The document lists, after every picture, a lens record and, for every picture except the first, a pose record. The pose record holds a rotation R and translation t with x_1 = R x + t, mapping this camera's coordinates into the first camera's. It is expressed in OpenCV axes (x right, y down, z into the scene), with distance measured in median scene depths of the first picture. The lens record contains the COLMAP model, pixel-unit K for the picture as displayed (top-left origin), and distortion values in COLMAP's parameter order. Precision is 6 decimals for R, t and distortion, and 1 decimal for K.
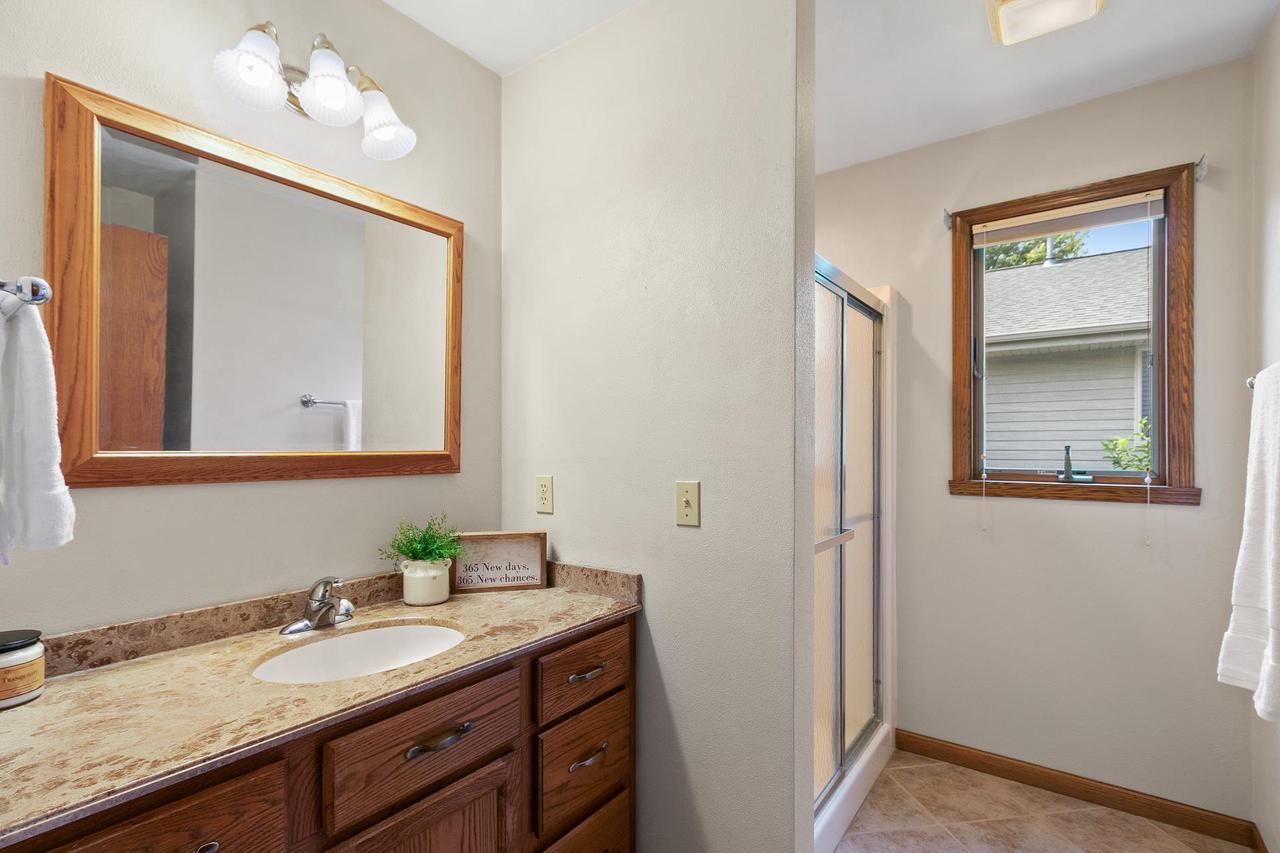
lens RADIAL K [[589.9, 0, 637.0], [0, 589.9, 432.4], [0, 0, 1]] dist [0.006991, -0.002968]
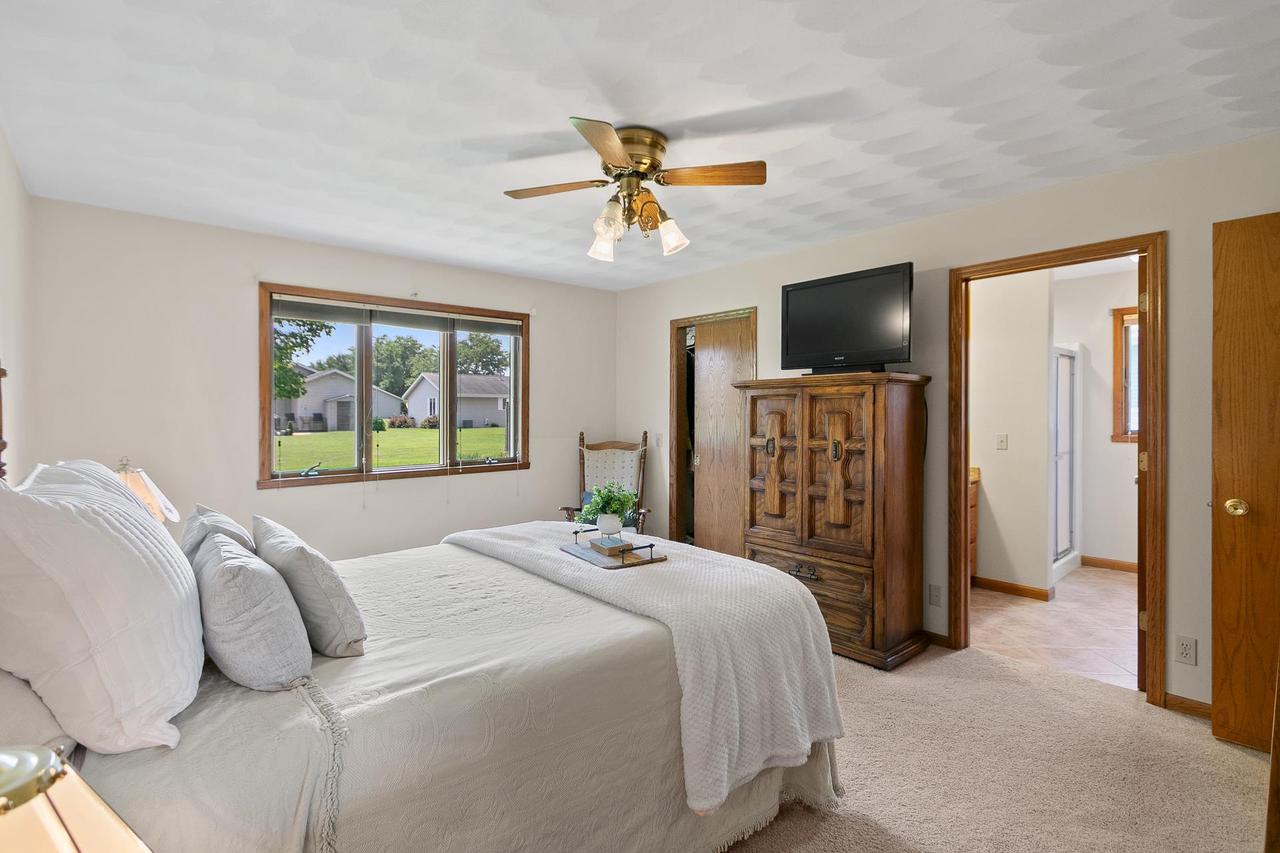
lens RADIAL K [[589.9, 0, 639.9], [0, 589.9, 418.8], [0, 0, 1]] dist [0.006991, -0.002968]
pose [[0.975234, -0.009519, -0.220970, -0.631387], [0.015332, 0.999580, 0.024605, -0.056539], [0.220643, -0.027384, 0.974970, -1.401095]]
